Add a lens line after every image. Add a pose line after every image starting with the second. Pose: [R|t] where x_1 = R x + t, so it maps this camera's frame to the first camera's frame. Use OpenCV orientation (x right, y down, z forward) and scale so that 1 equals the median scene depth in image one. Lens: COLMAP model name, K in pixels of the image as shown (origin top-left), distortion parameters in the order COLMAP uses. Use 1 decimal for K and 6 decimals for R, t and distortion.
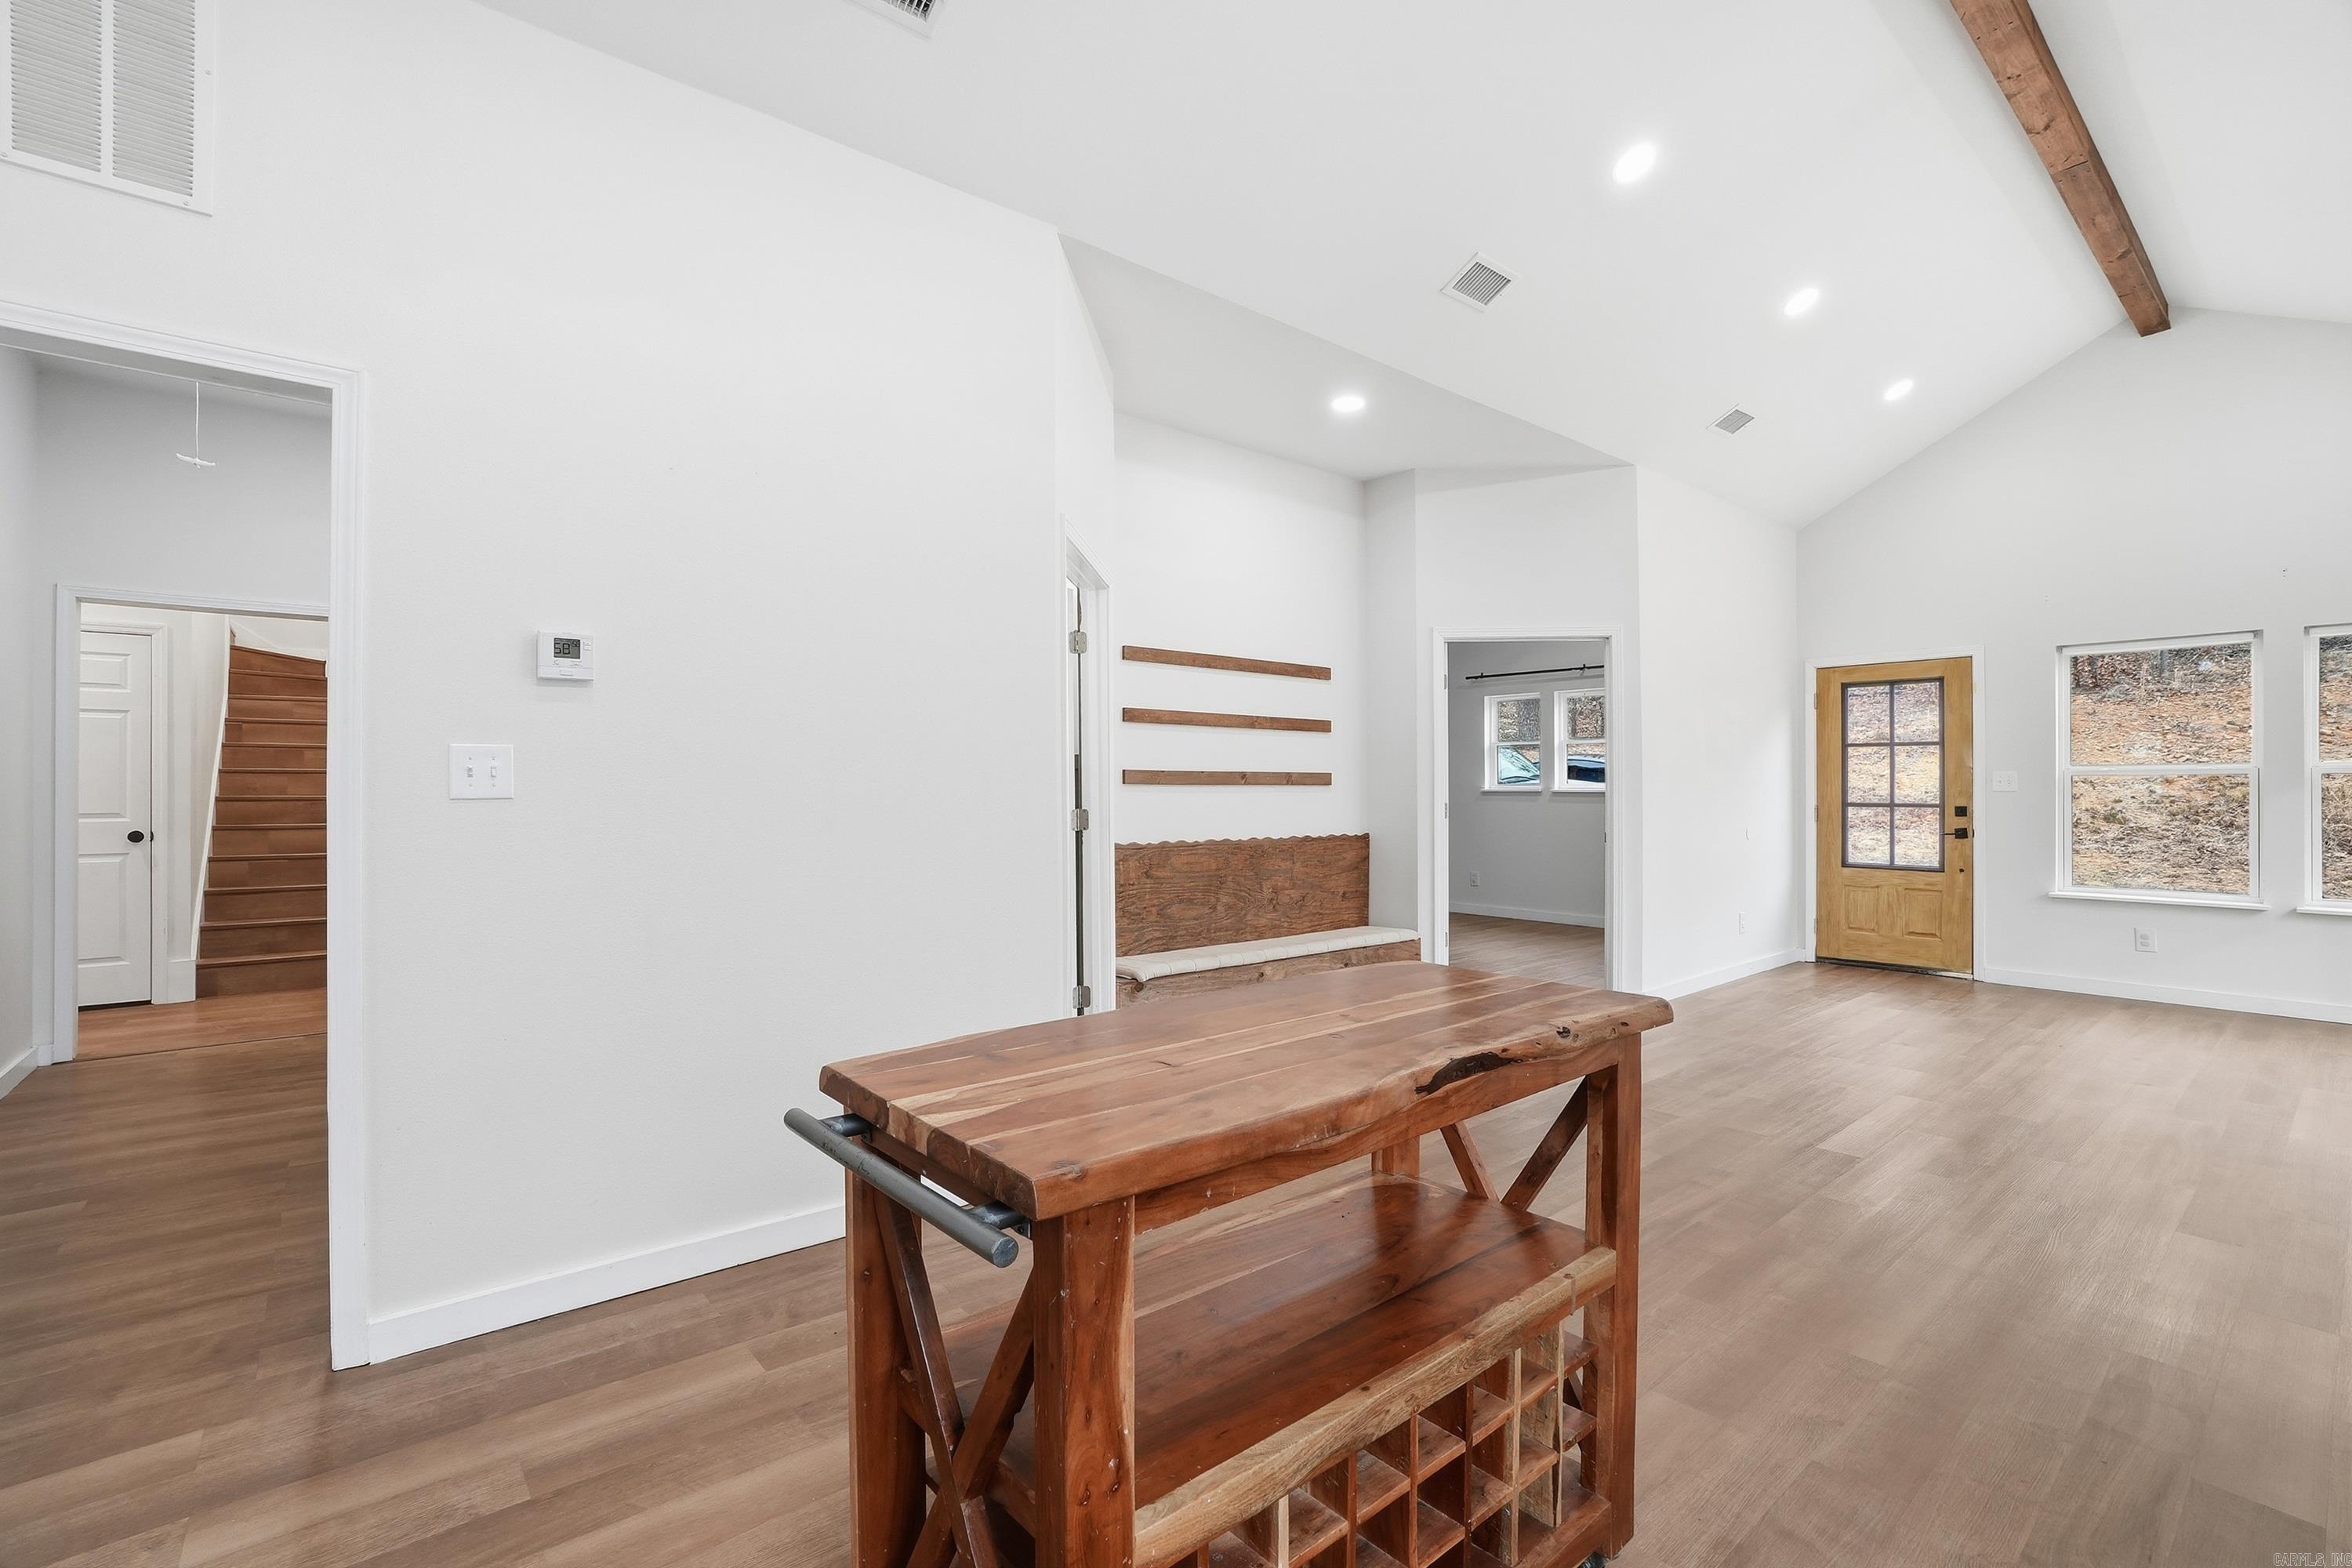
lens RADIAL K [[1042.3, 0, 1168.6], [0, 1042.3, 780.2], [0, 0, 1]] dist [-0.066958, 0.023540]
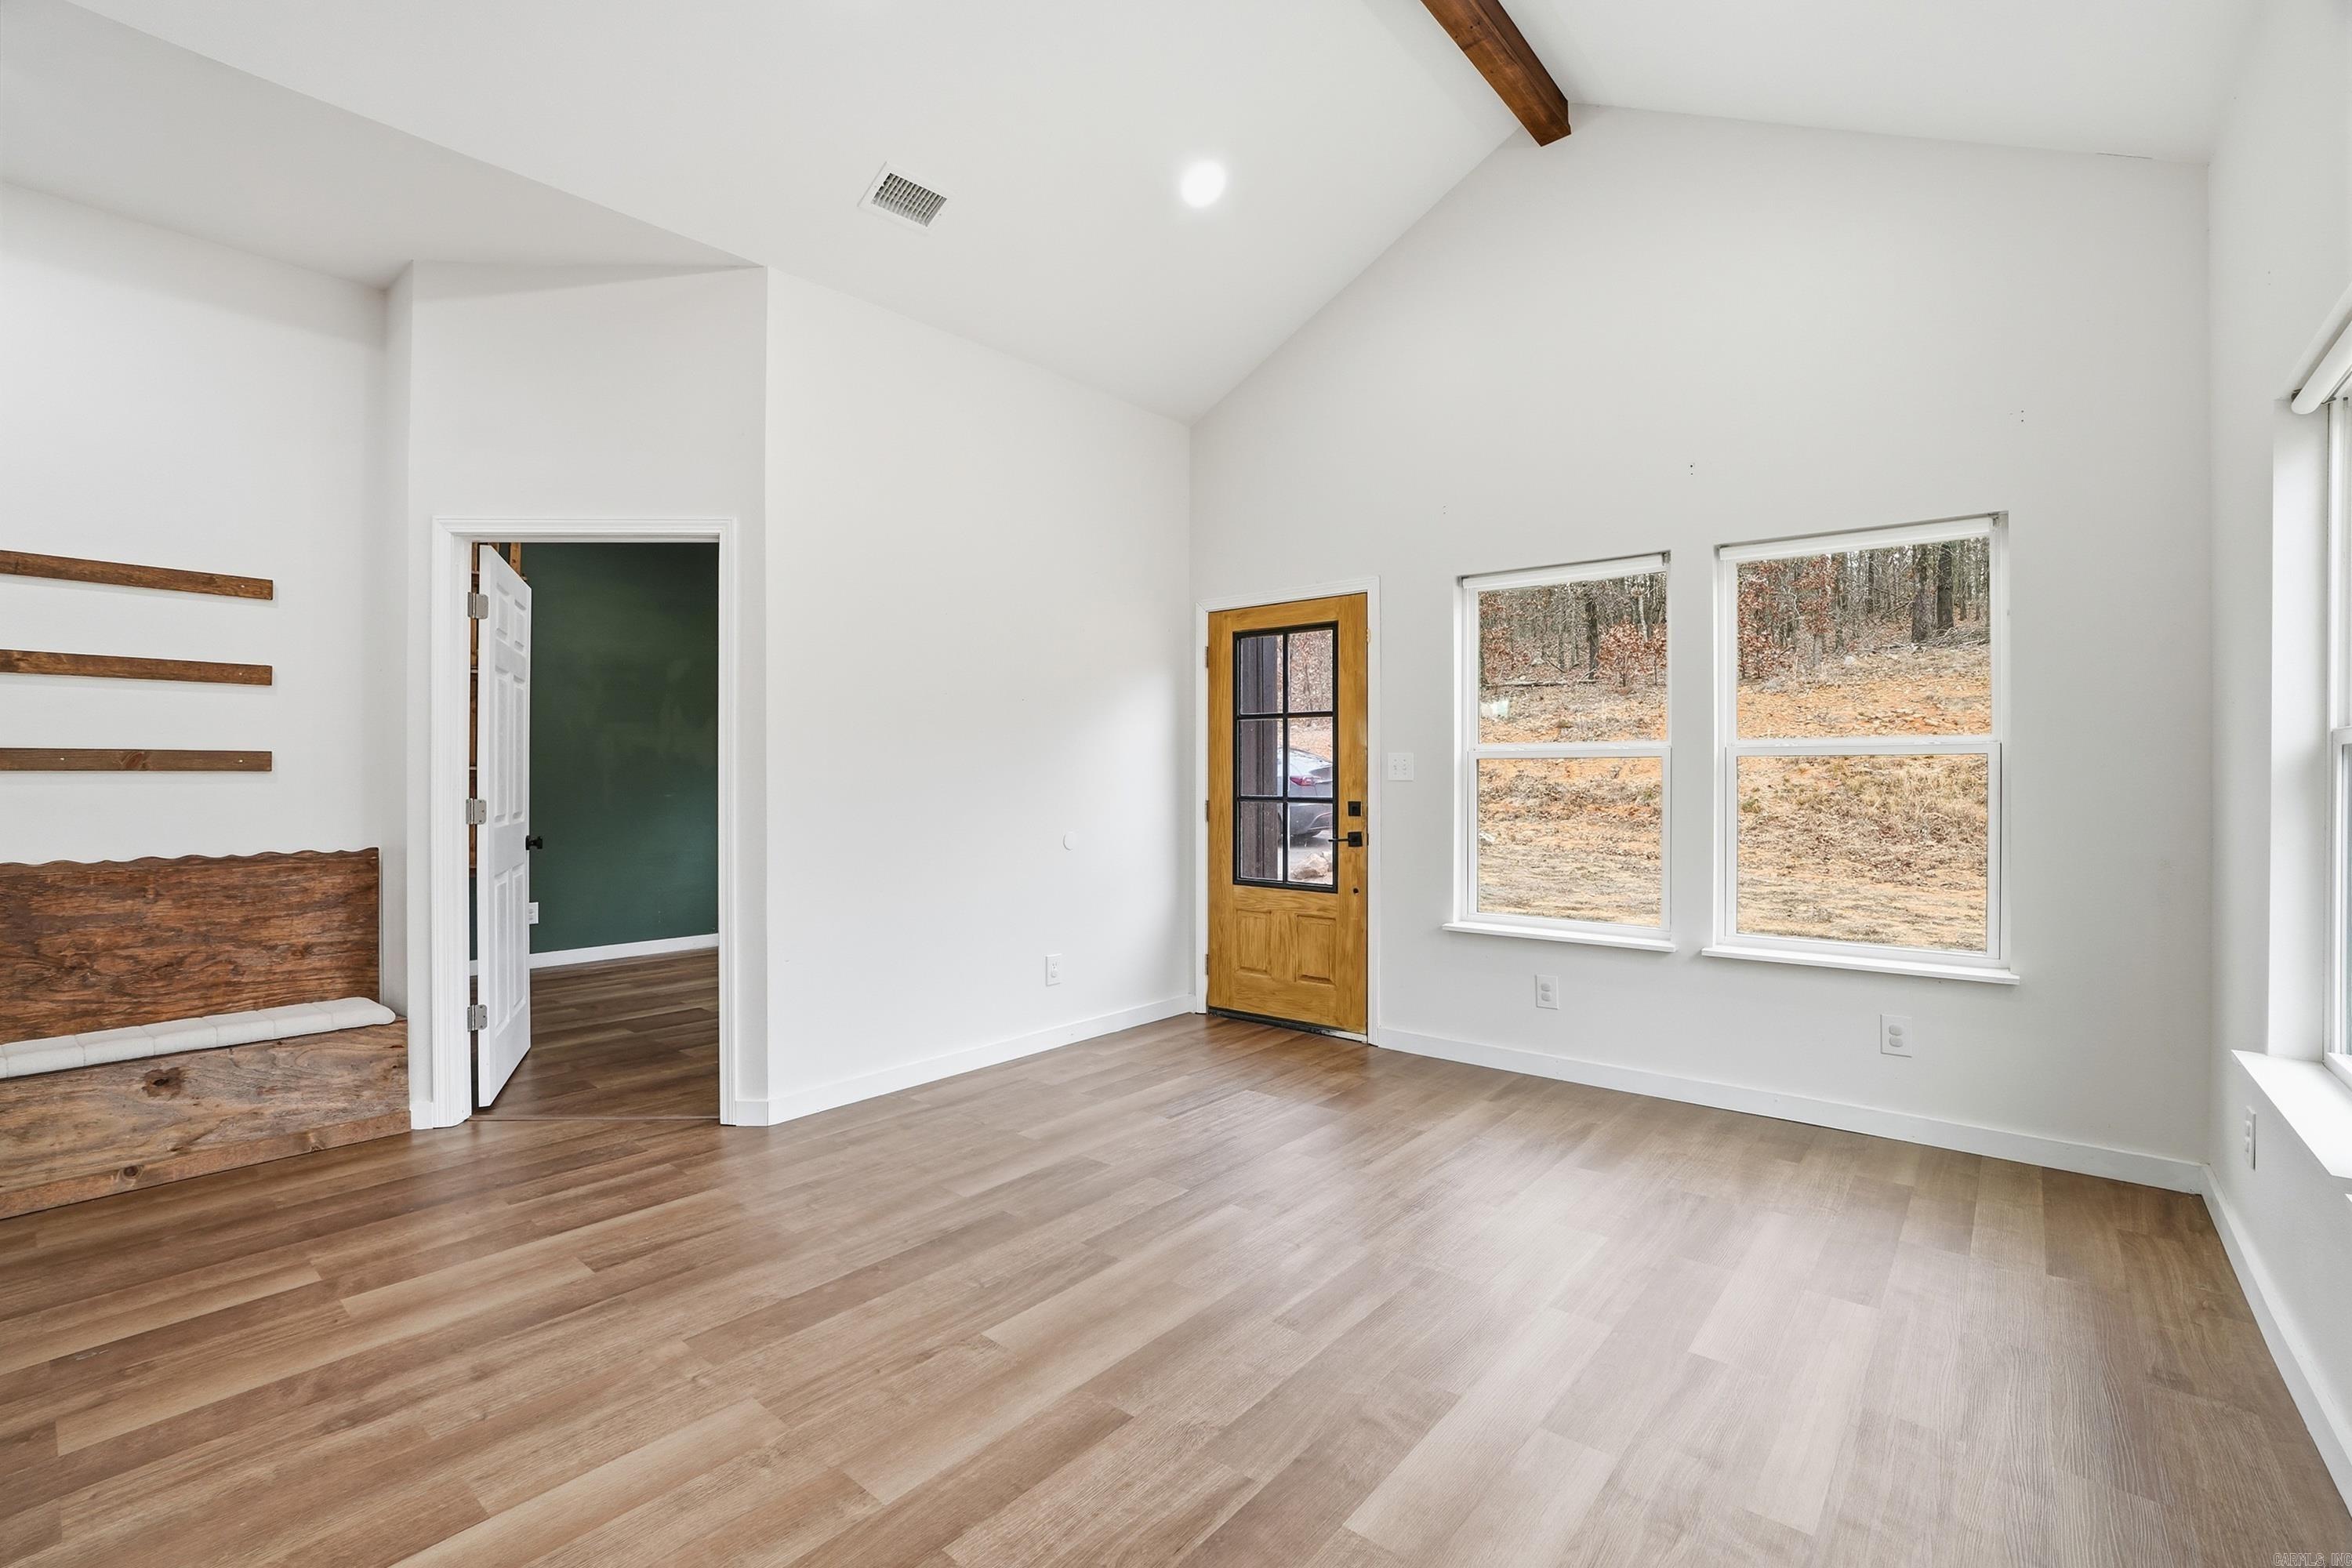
lens RADIAL K [[1042.3, 0, 1168.6], [0, 1042.3, 780.2], [0, 0, 1]] dist [-0.066958, 0.023540]
pose [[0.982928, -0.000377, 0.183991, 0.529387], [-0.001633, 0.999941, 0.010772, 0.002722], [-0.183984, -0.010888, 0.982869, 0.303615]]
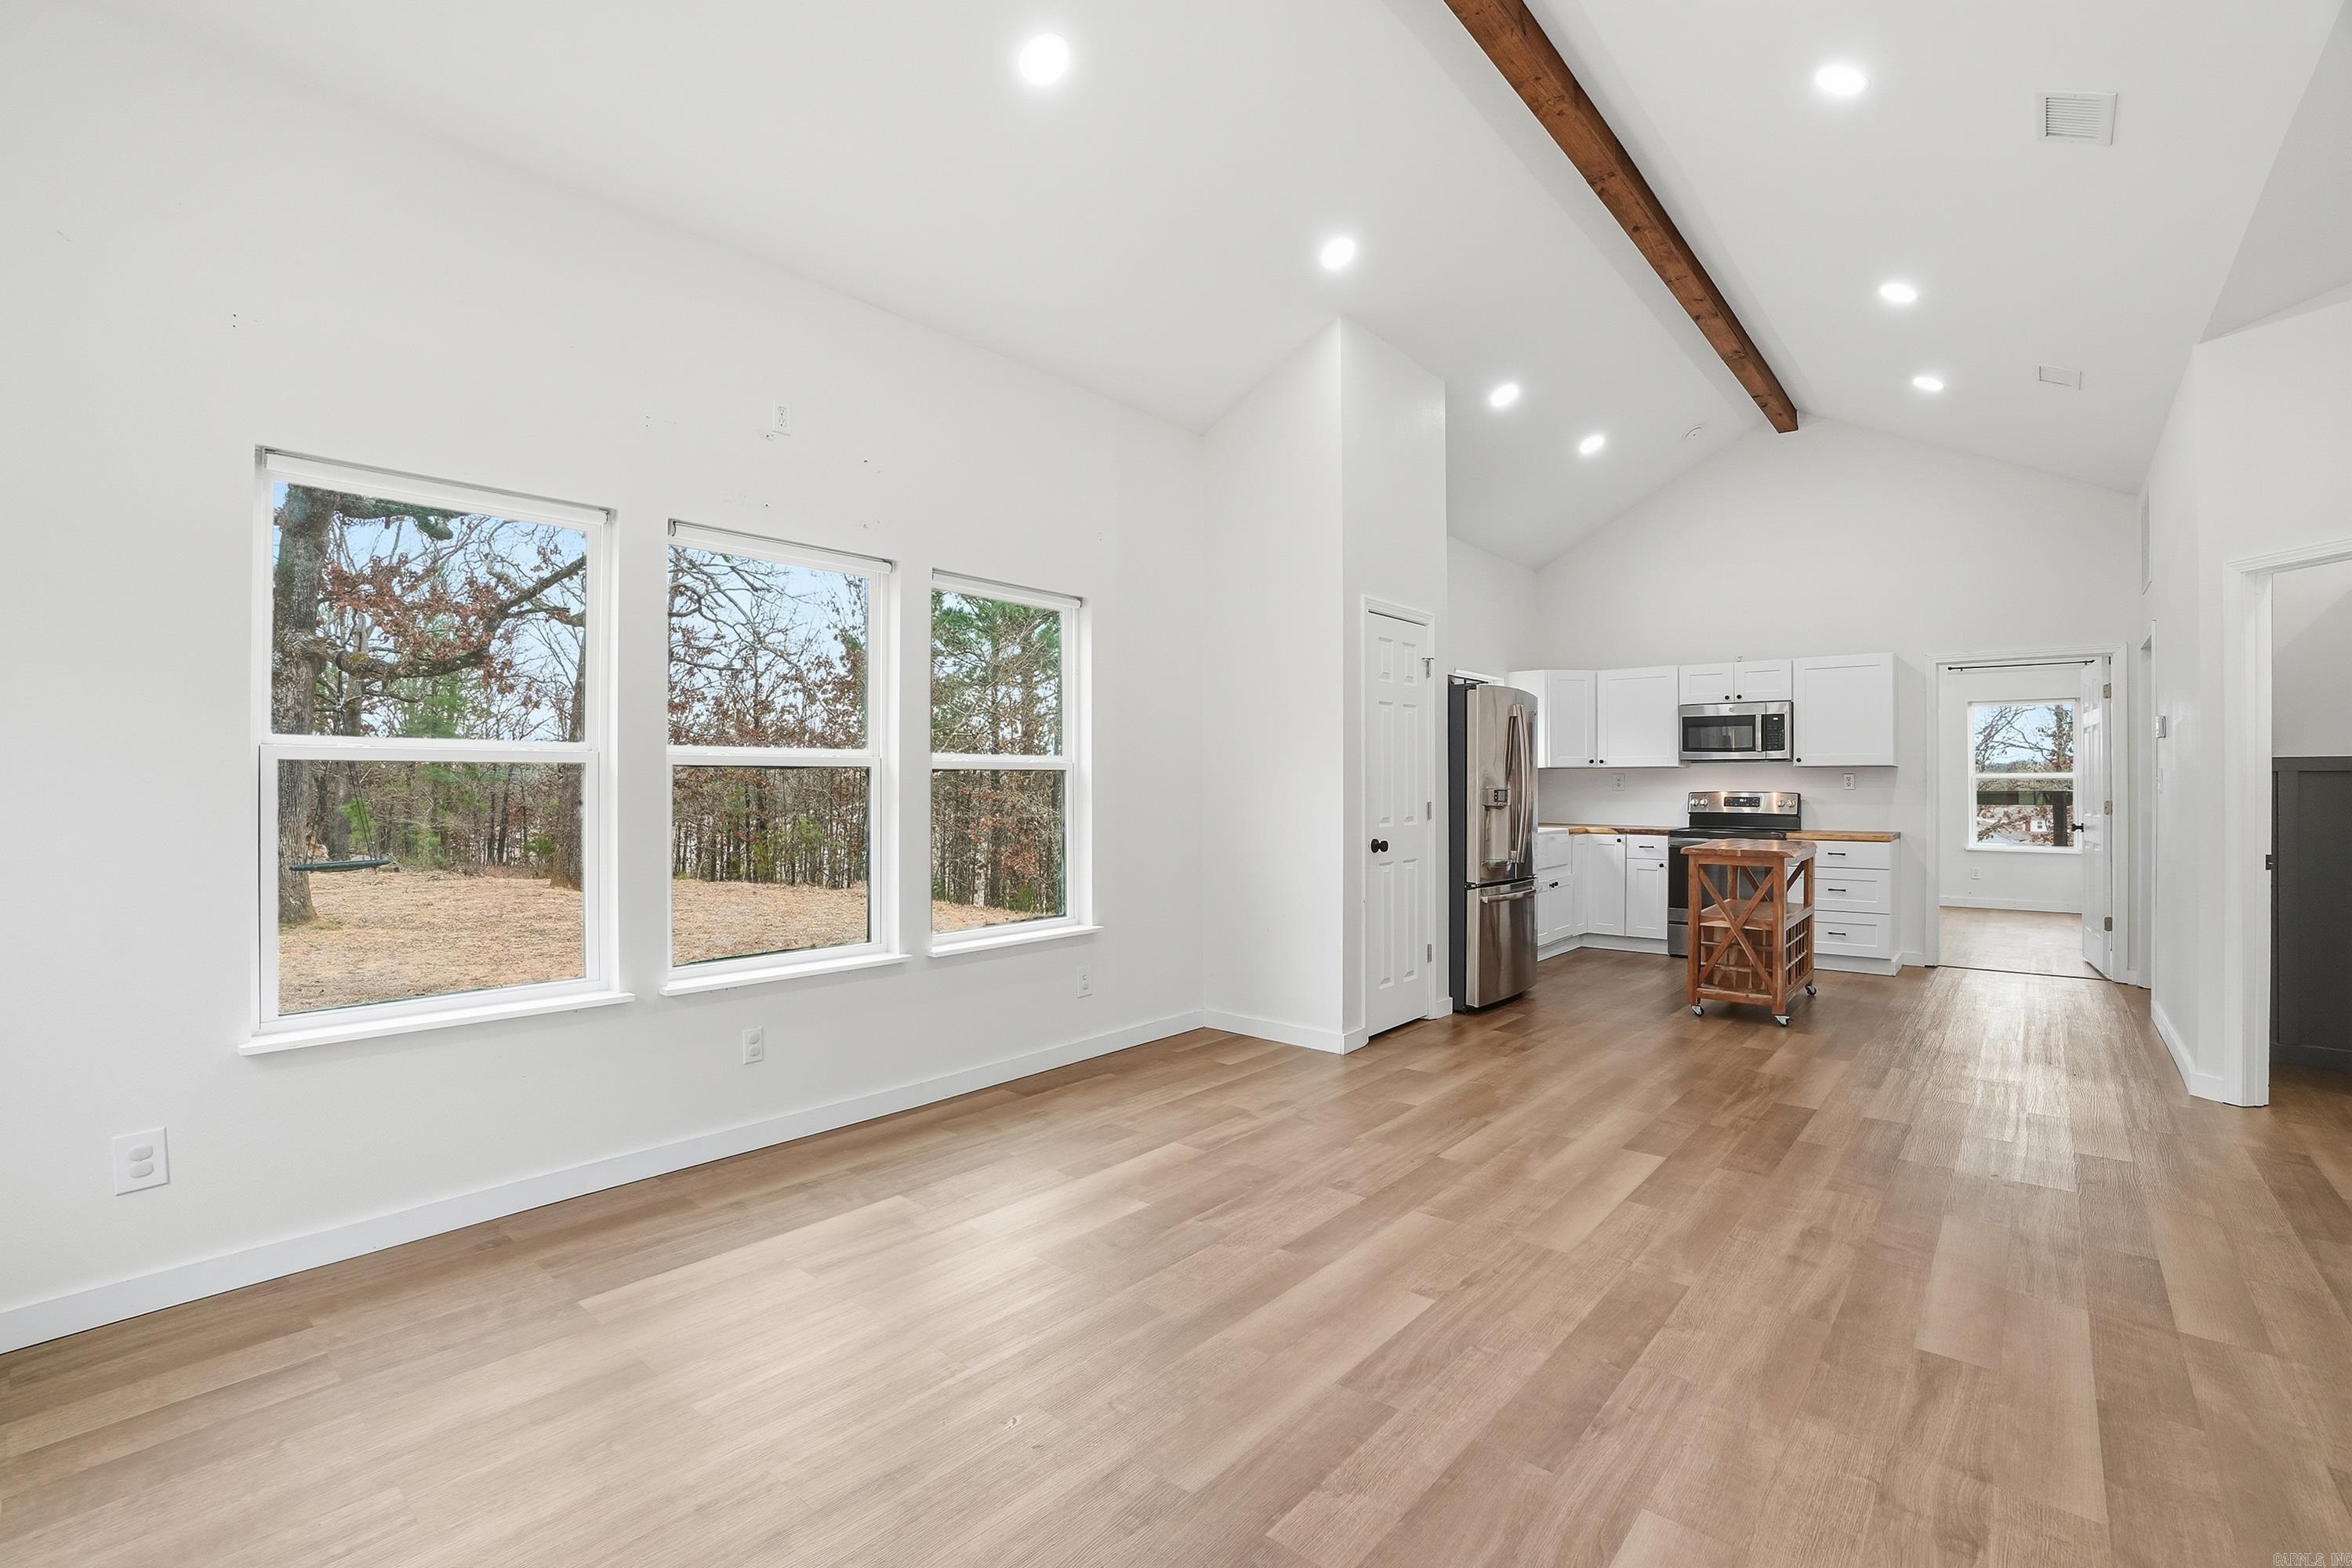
lens RADIAL K [[1050.0, 0, 1166.6], [0, 1050.0, 776.2], [0, 0, 1]] dist [-0.066490, 0.021679]
pose [[-0.984917, -0.004433, -0.172972, 0.698957], [-0.002005, 0.999897, -0.014210, 0.006680], [0.173017, -0.013649, -0.984824, 1.030951]]
